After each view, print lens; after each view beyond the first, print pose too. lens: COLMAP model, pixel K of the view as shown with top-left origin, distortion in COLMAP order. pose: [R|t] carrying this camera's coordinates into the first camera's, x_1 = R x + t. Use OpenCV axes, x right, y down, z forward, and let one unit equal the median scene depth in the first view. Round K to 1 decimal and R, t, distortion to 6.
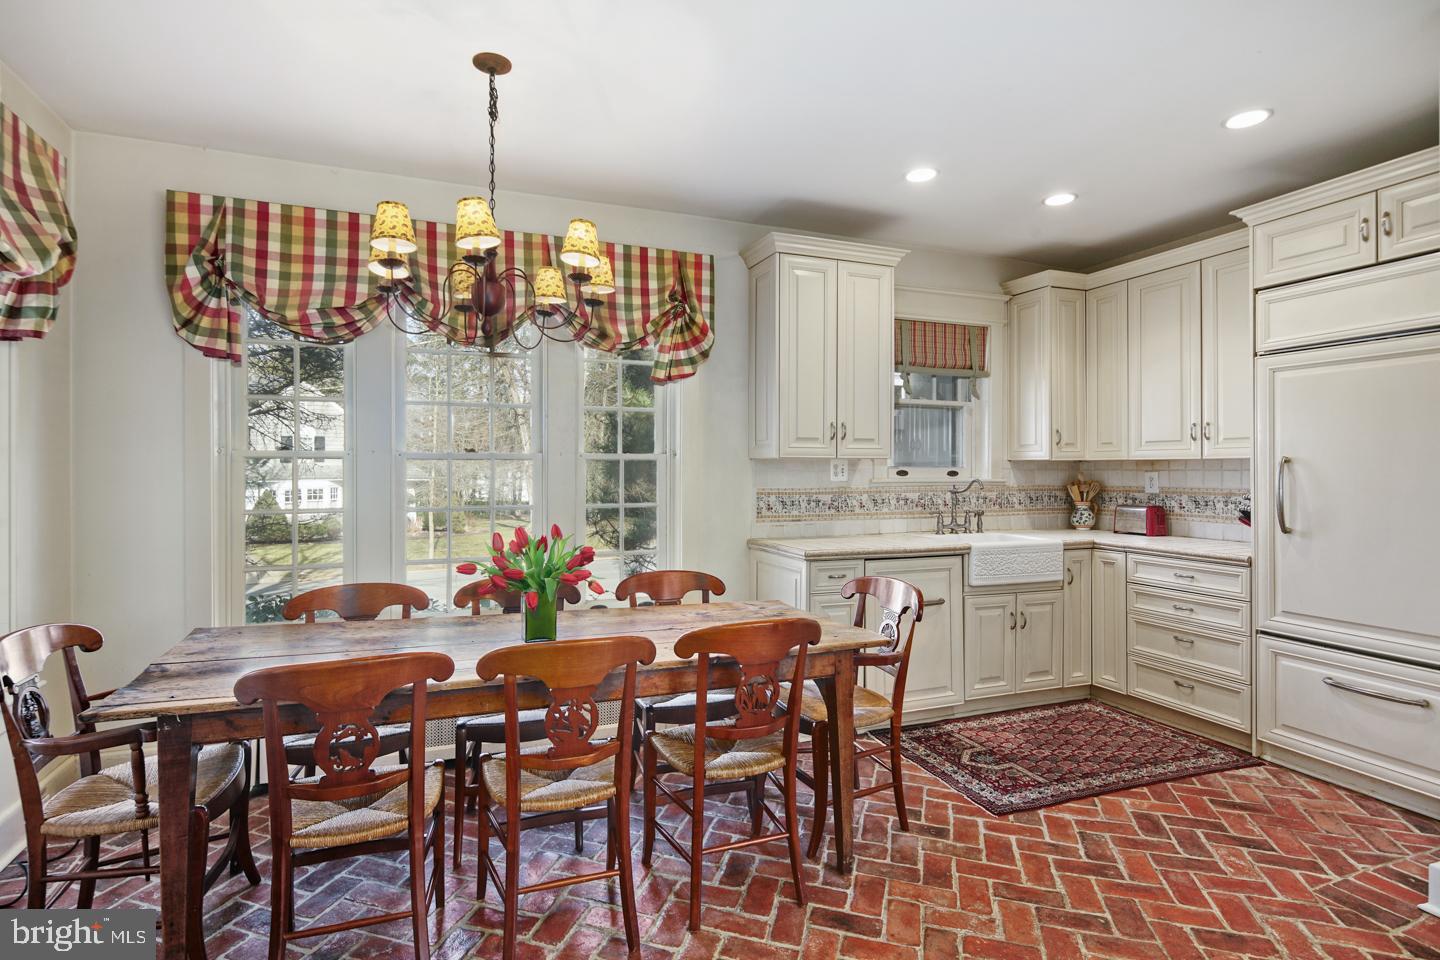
lens RADIAL K [[703.0, 0, 693.4], [0, 703.0, 468.9], [0, 0, 1]] dist [0.002039, -0.004601]
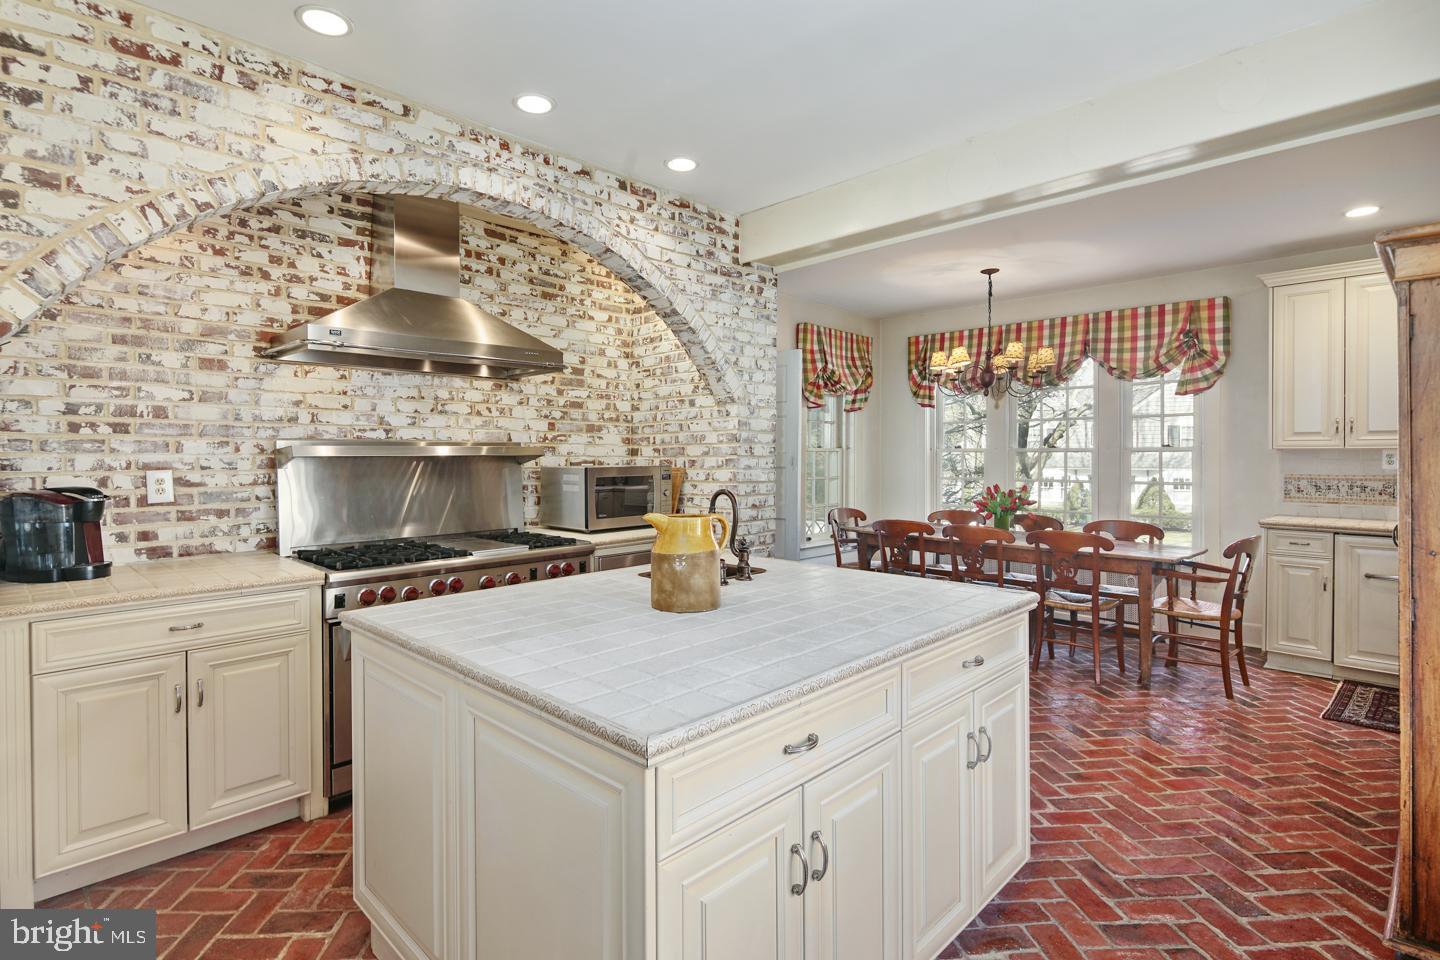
lens RADIAL K [[703.0, 0, 683.0], [0, 703.0, 461.7], [0, 0, 1]] dist [0.002039, -0.004601]
pose [[0.391326, 0.005466, -0.920236, 0.840016], [-0.002346, 0.999985, 0.004942, 0.003185], [0.920249, 0.000225, 0.391333, -0.453301]]
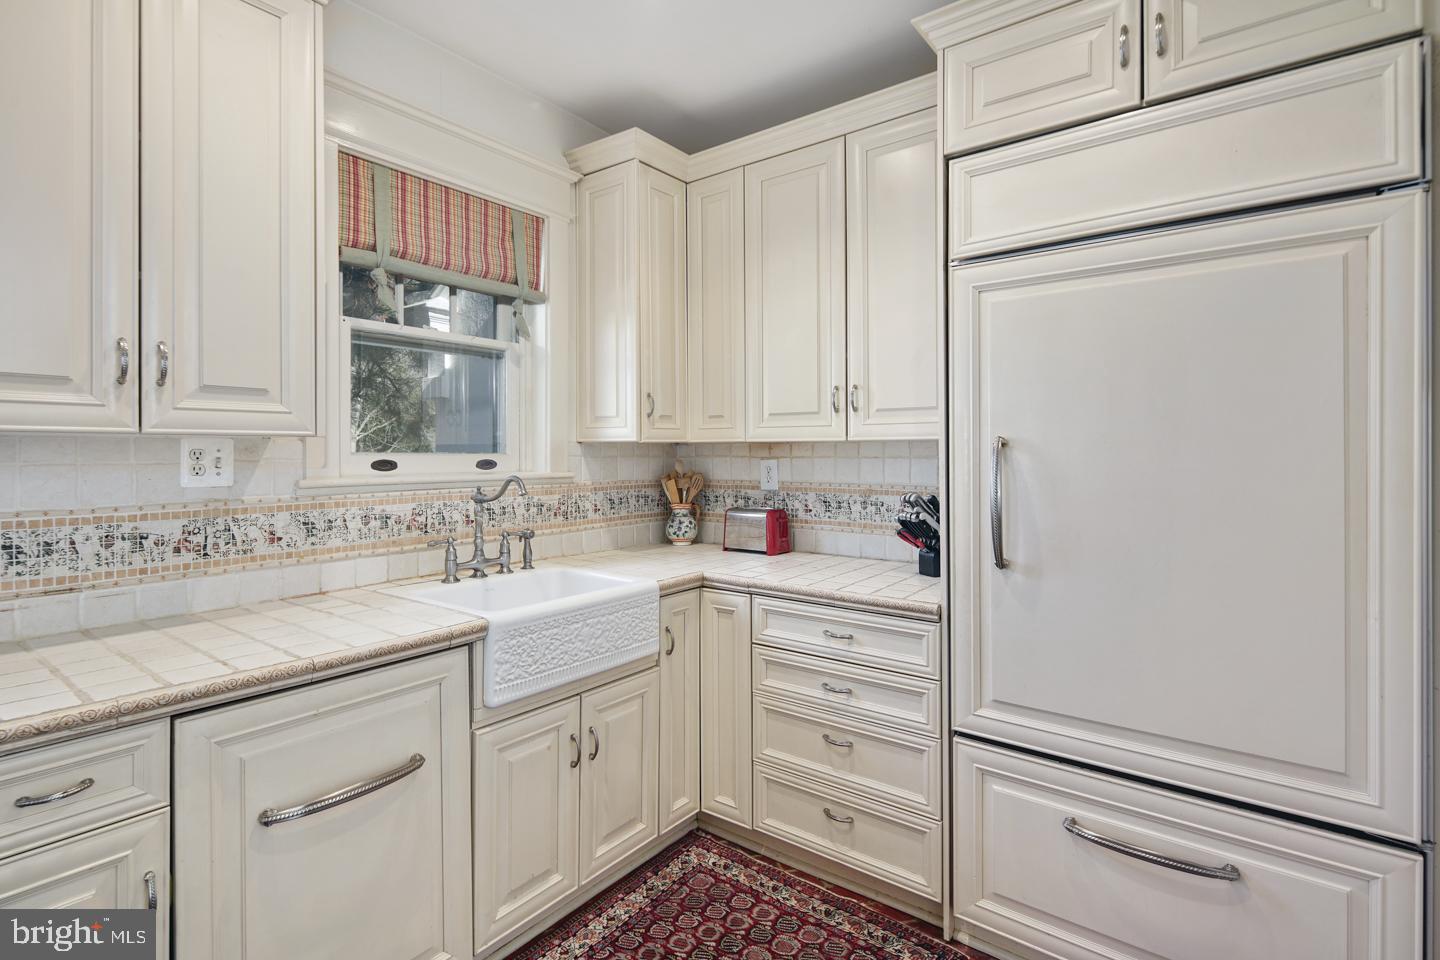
lens RADIAL K [[703.0, 0, 696.3], [0, 703.0, 448.1], [0, 0, 1]] dist [0.002039, -0.004601]
pose [[0.851249, 0.000542, 0.524761, 0.260476], [0.001997, 0.999989, -0.004272, -0.004732], [-0.524758, 0.004684, 0.851239, 0.513917]]
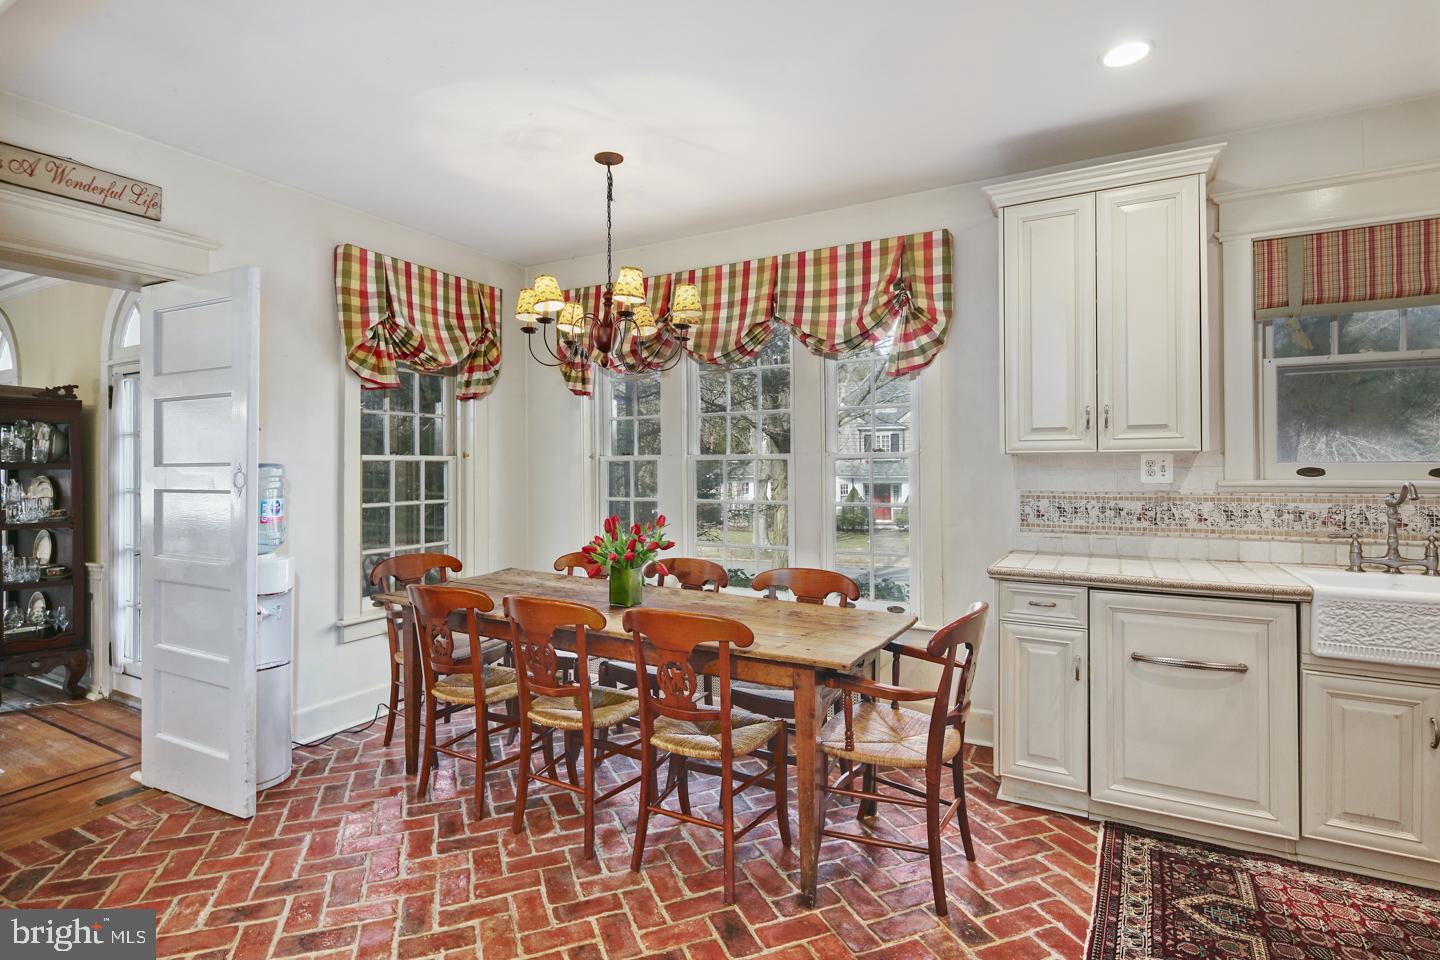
lens RADIAL K [[703.0, 0, 708.0], [0, 703.0, 469.1], [0, 0, 1]] dist [0.002039, -0.004601]
pose [[0.639281, -0.003086, -0.768967, 0.517791], [0.004388, 0.999990, -0.000364, 0.001158], [0.768961, -0.003142, 0.639288, 0.192923]]
